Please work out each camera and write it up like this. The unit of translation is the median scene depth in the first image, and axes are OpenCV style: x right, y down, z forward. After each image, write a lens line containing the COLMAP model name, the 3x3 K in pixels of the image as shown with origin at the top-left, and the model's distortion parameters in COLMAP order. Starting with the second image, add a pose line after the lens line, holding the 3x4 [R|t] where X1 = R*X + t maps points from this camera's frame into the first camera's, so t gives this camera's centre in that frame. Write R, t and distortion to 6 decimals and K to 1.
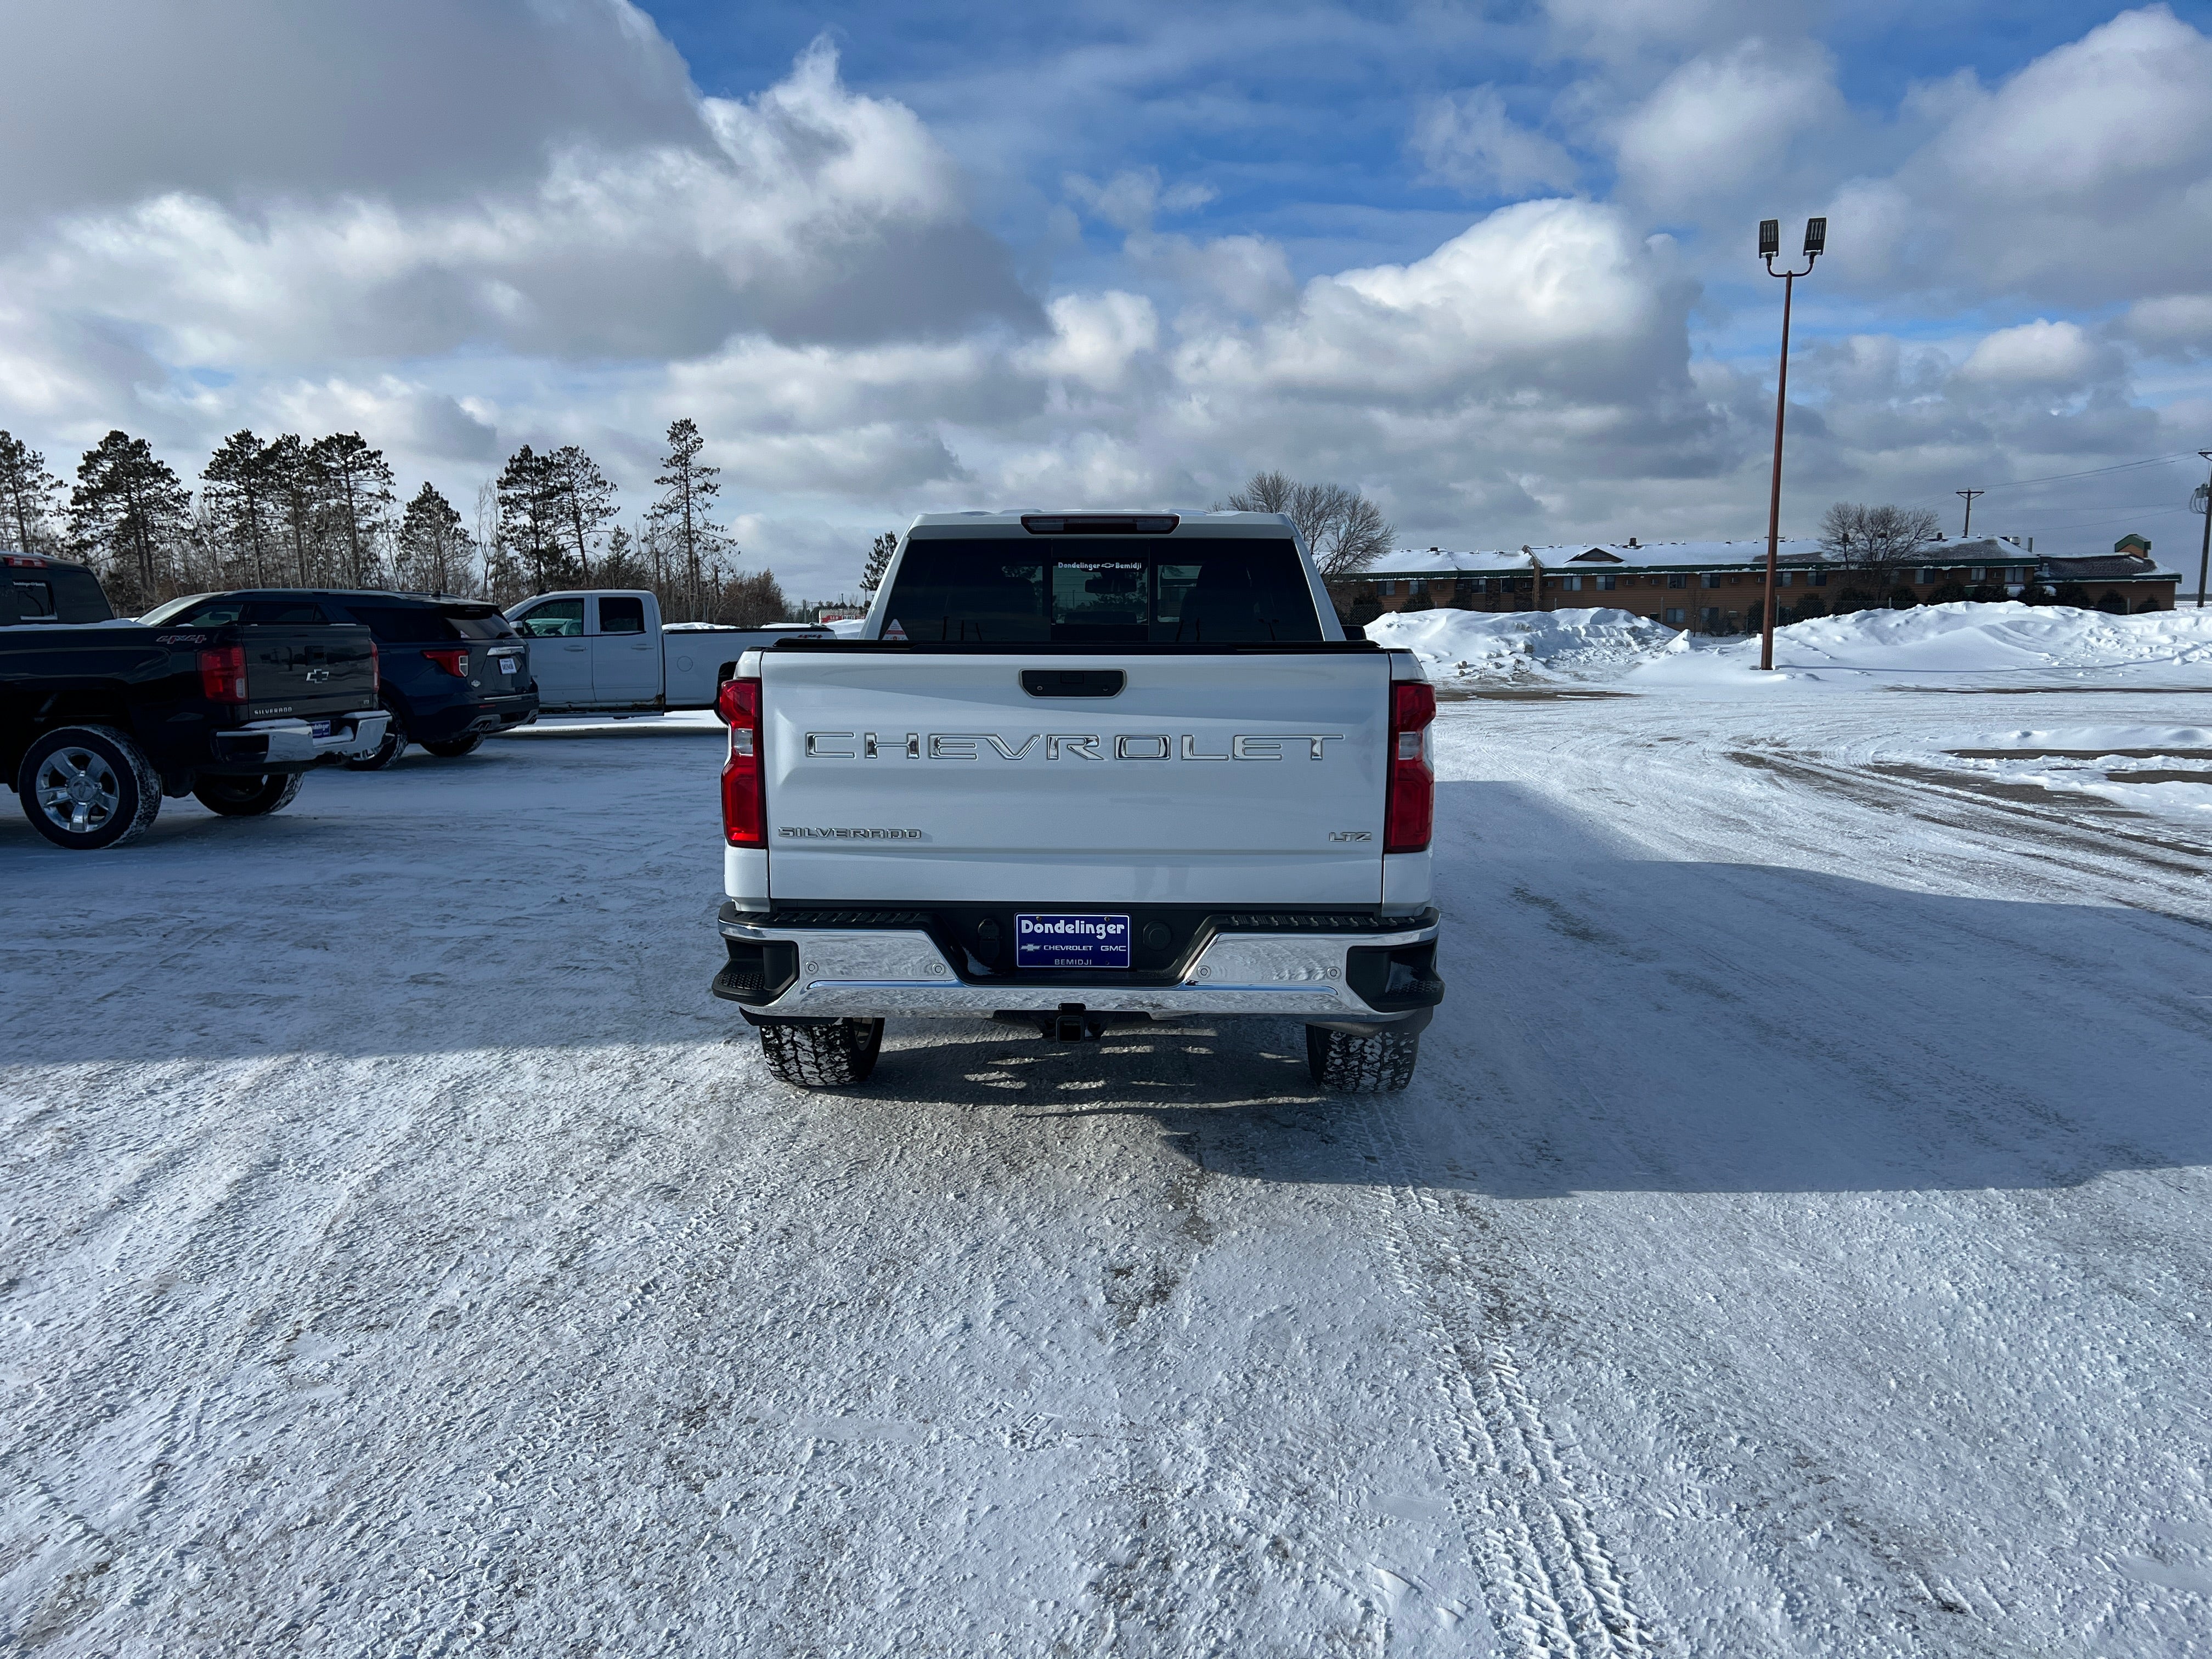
lens RADIAL K [[1649.1, 0, 1106.0], [0, 1649.1, 829.5], [0, 0, 1]] dist [0.073733, -0.087469]
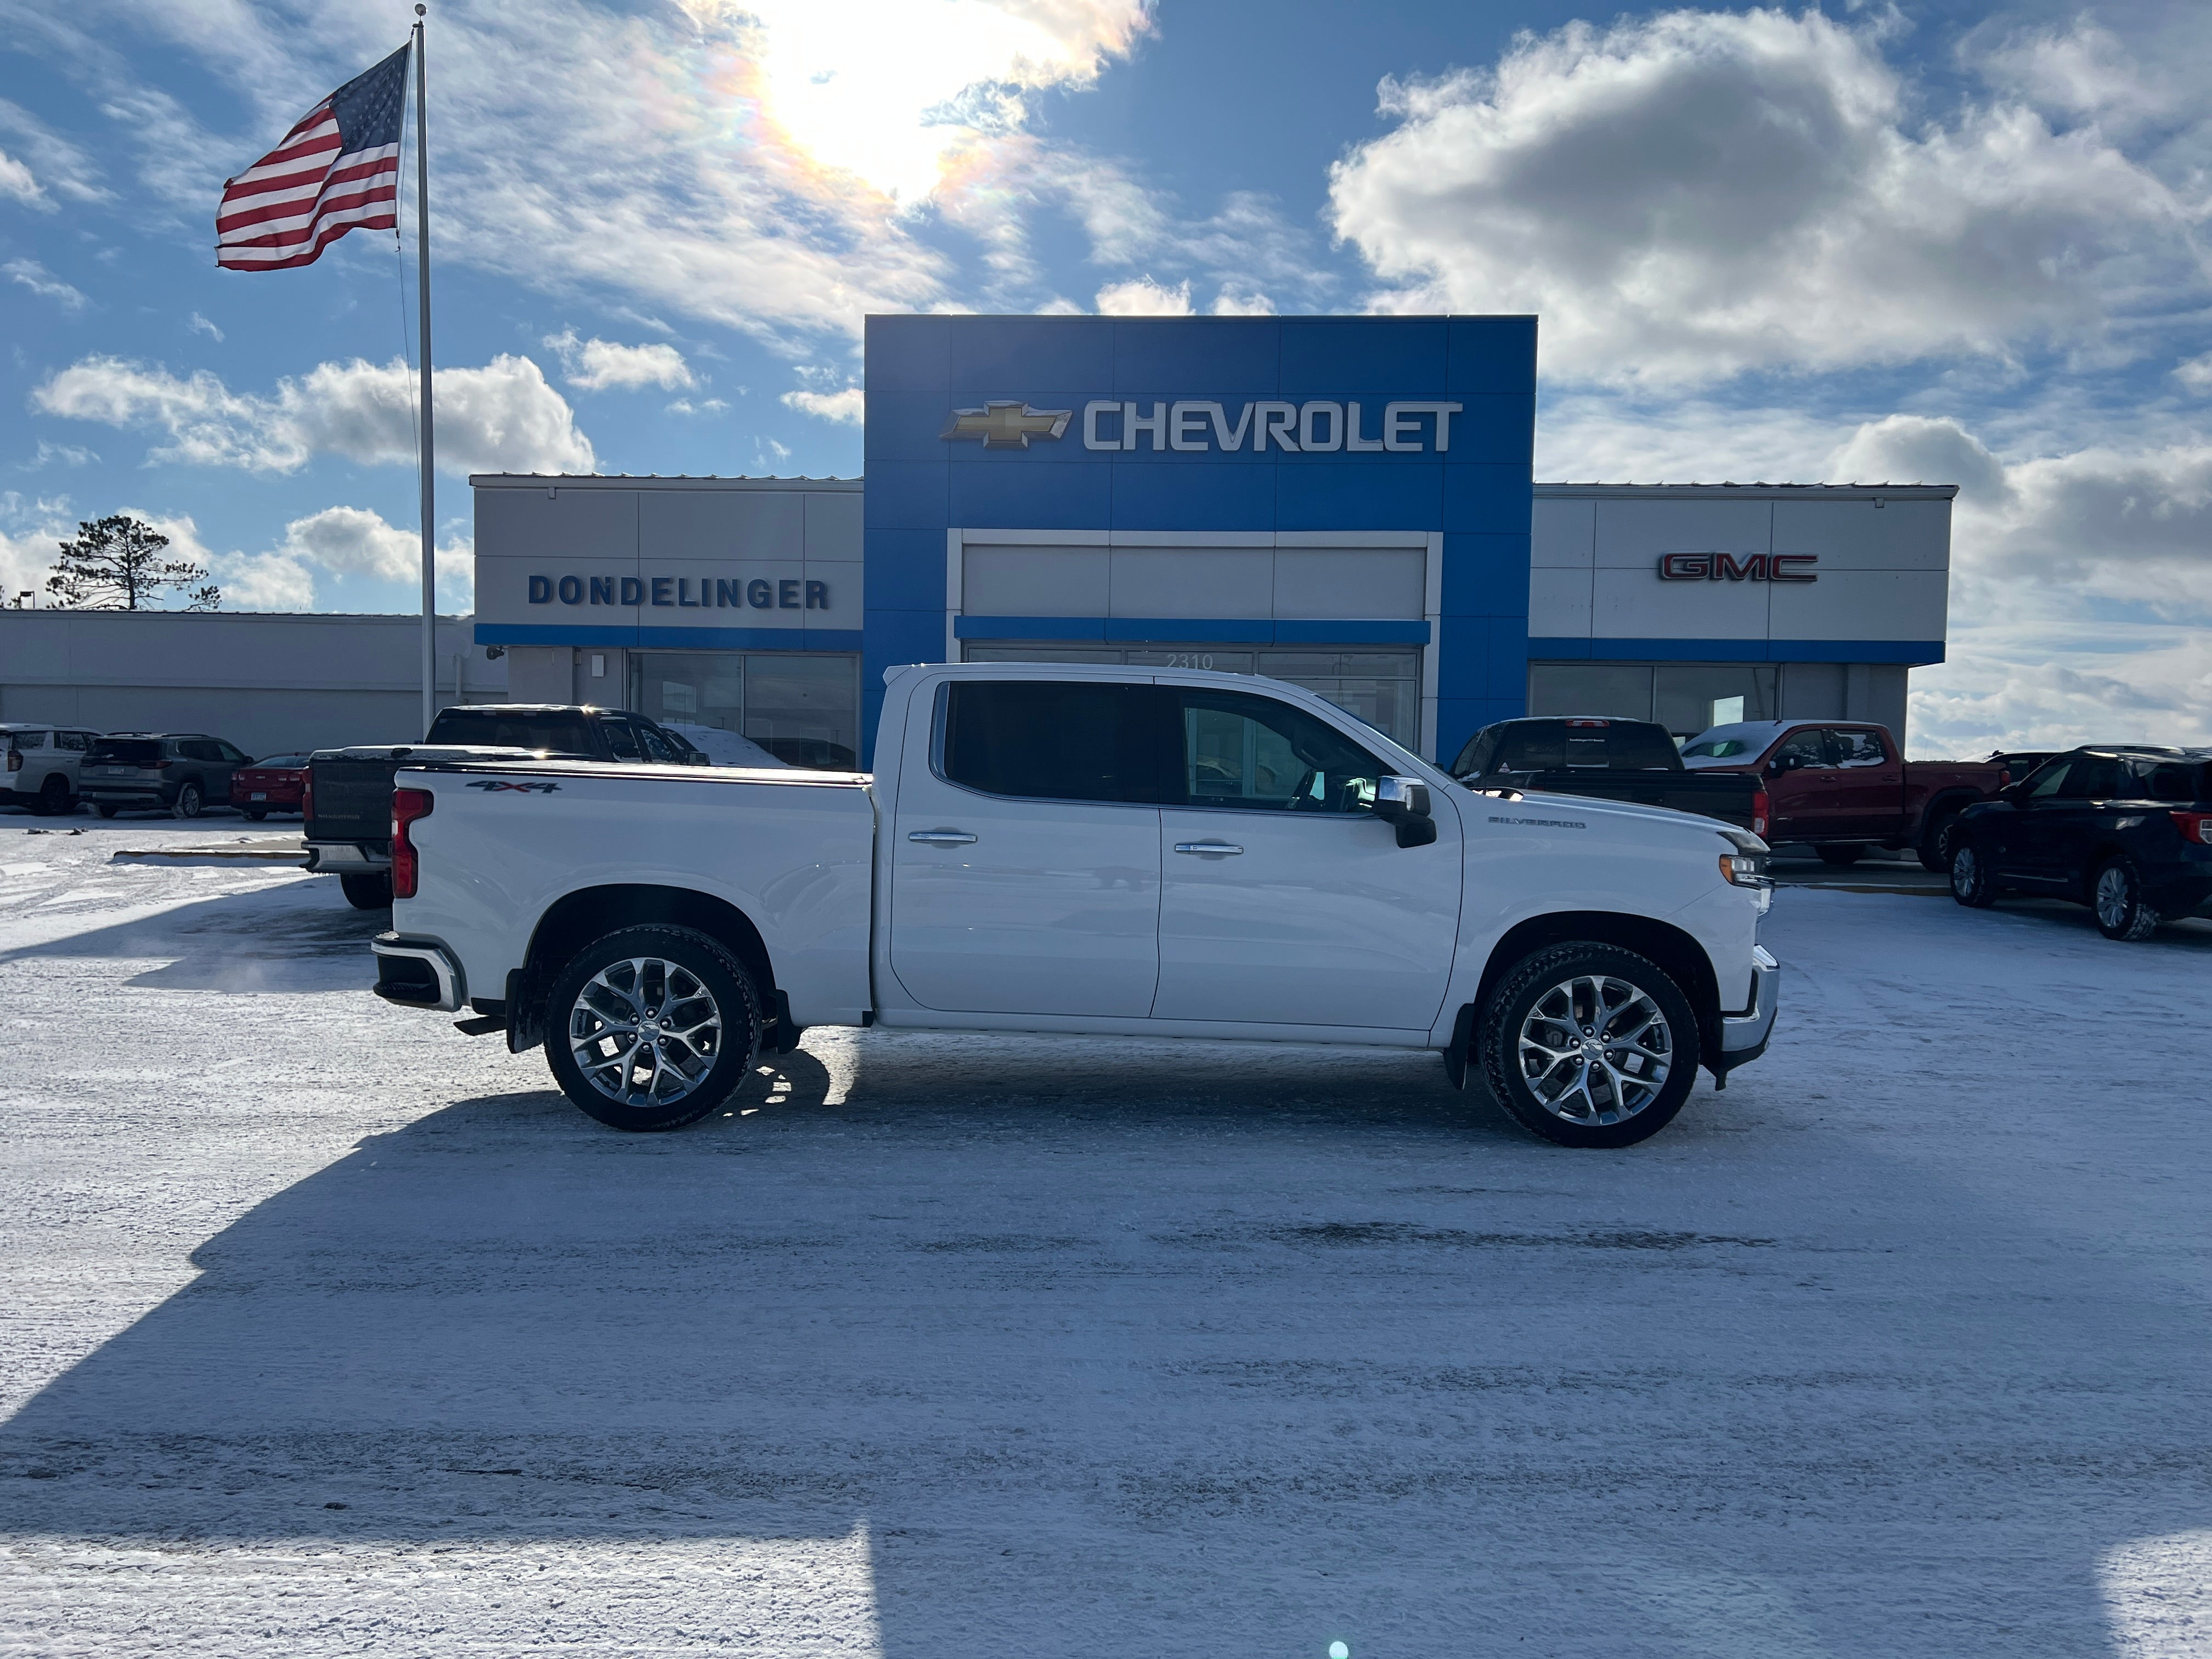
lens RADIAL K [[1663.9, 0, 1109.7], [0, 1663.9, 838.9], [0, 0, 1]] dist [0.065239, -0.073871]
pose [[0.021442, 0.052226, -0.998405, 0.169451], [-0.142446, 0.988606, 0.048654, -0.020325], [0.989570, 0.141176, 0.028637, 0.152913]]
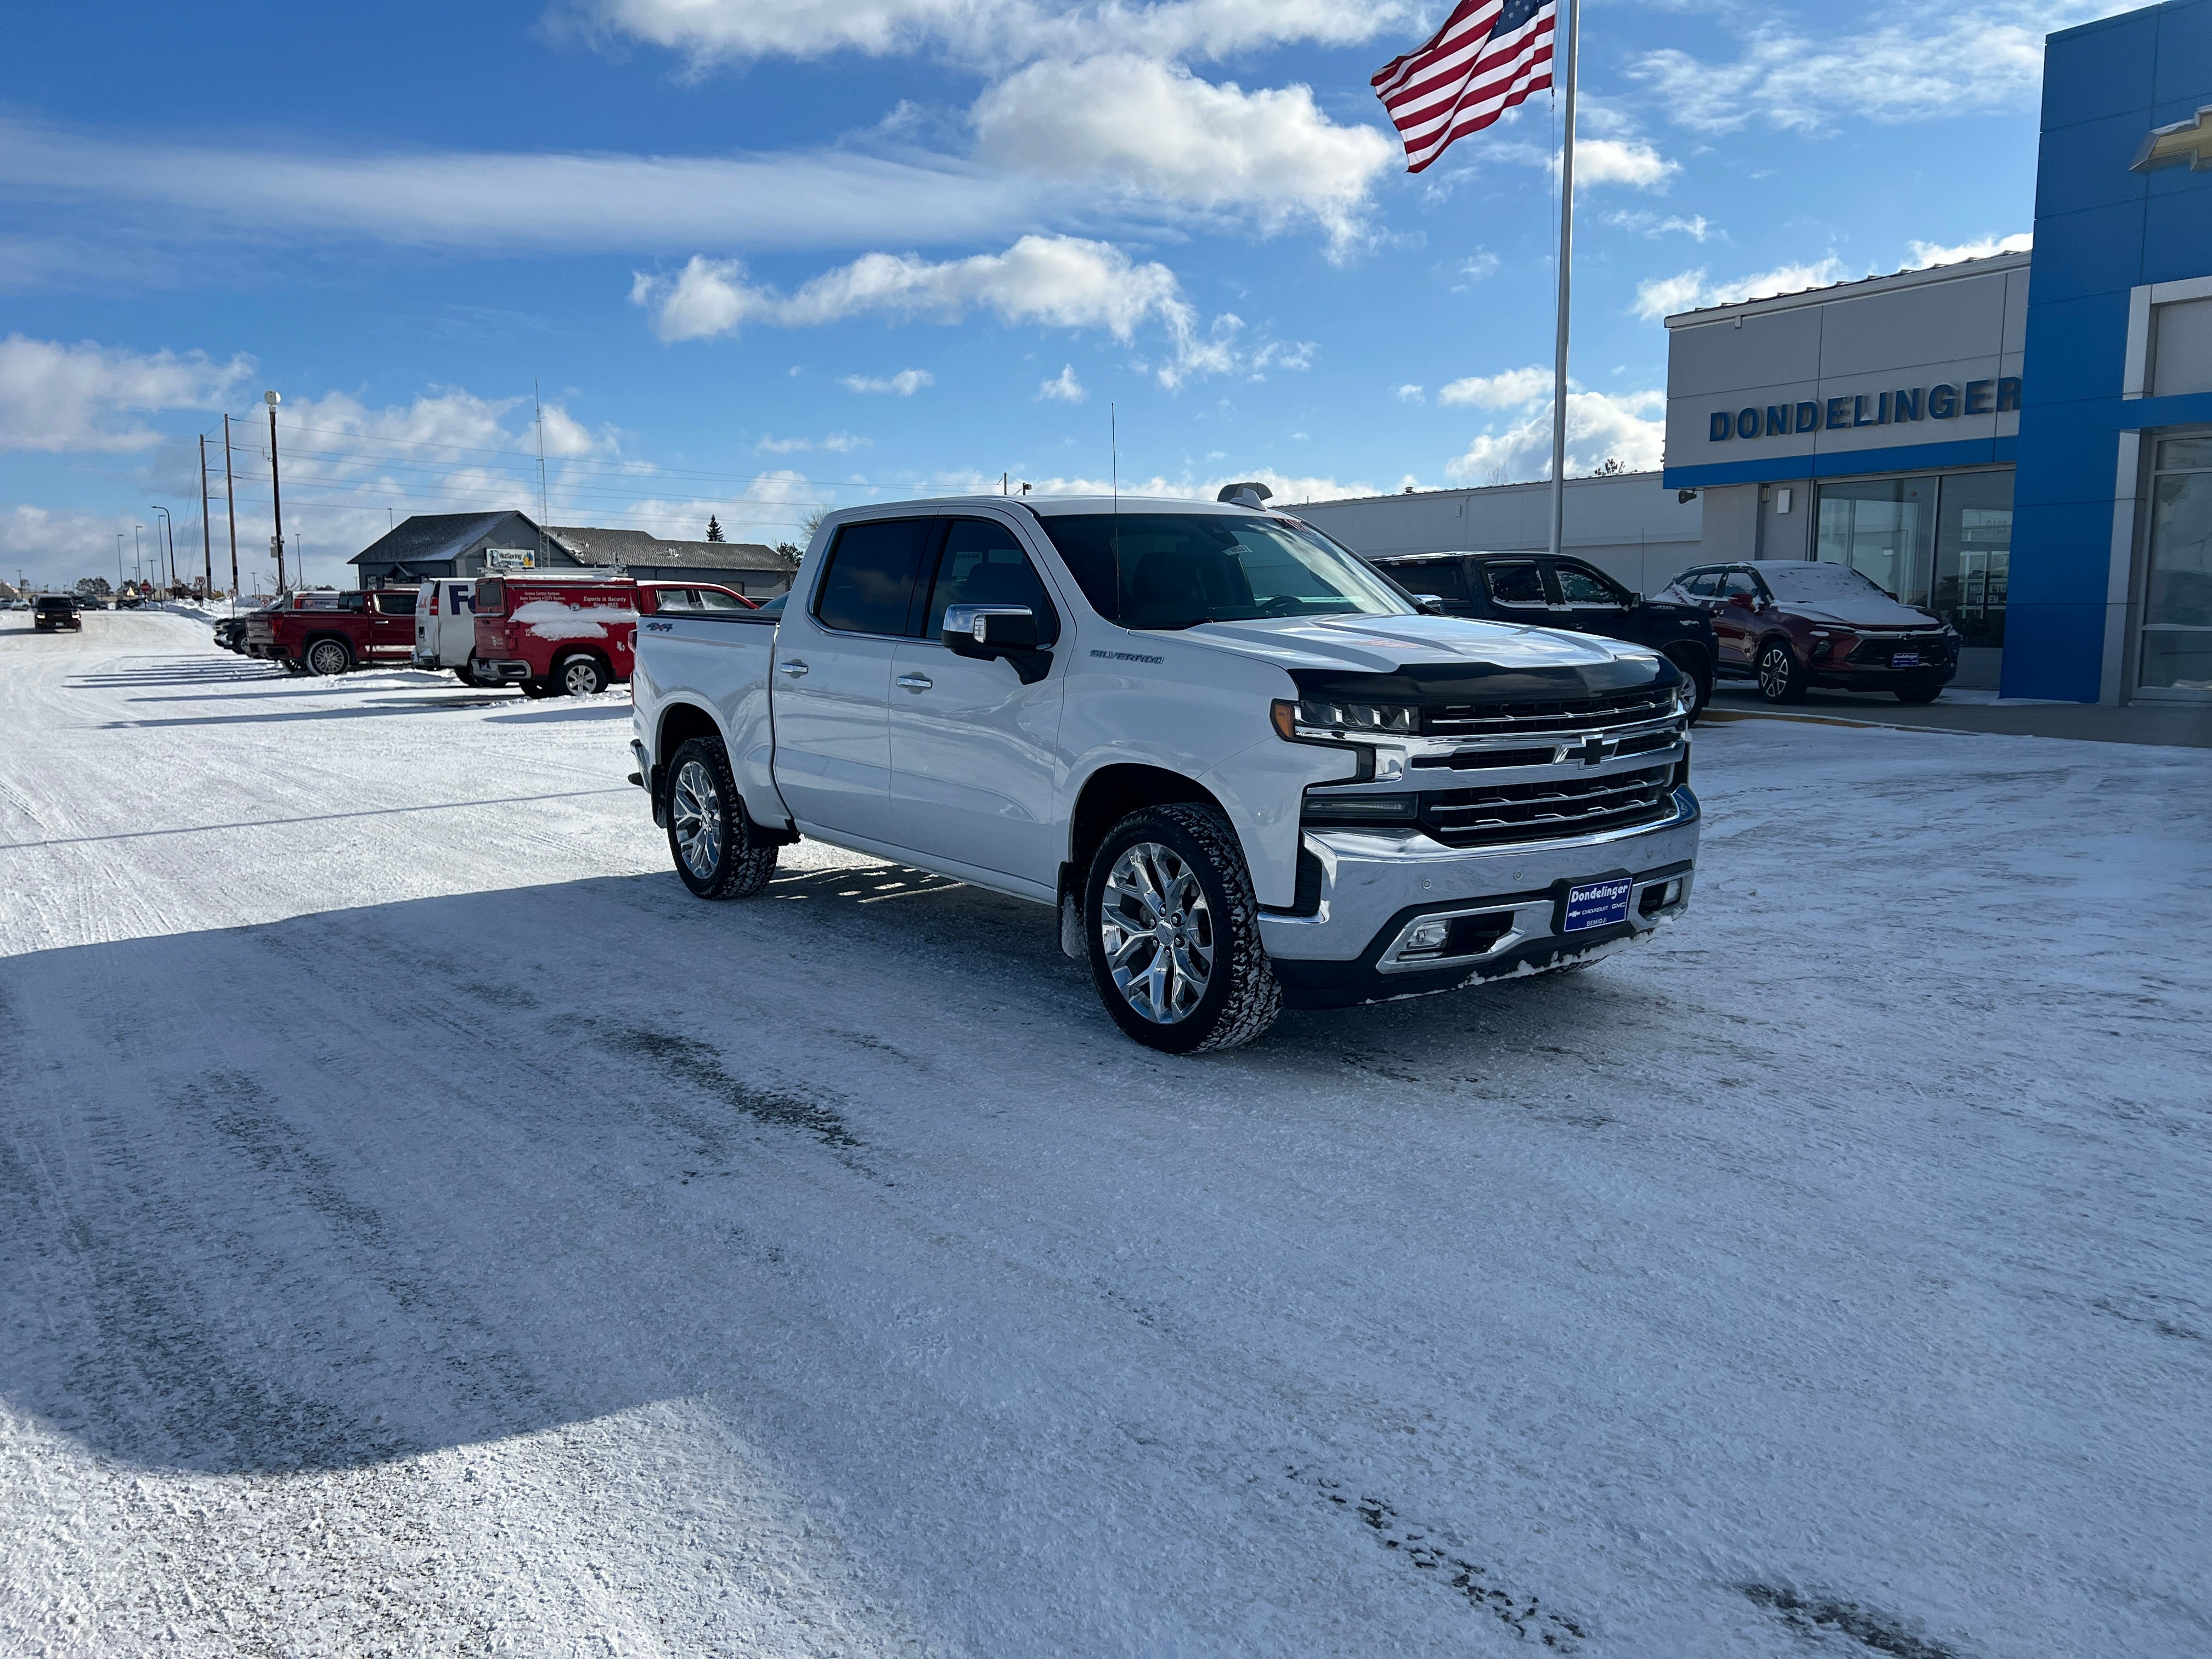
lens RADIAL K [[1663.9, 0, 1109.7], [0, 1663.9, 838.9], [0, 0, 1]] dist [0.065239, -0.073871]
pose [[-0.790714, 0.097216, -0.604418, 0.098776], [-0.062503, 0.969331, 0.237677, -0.035854], [0.608987, 0.225713, -0.760387, 0.290164]]
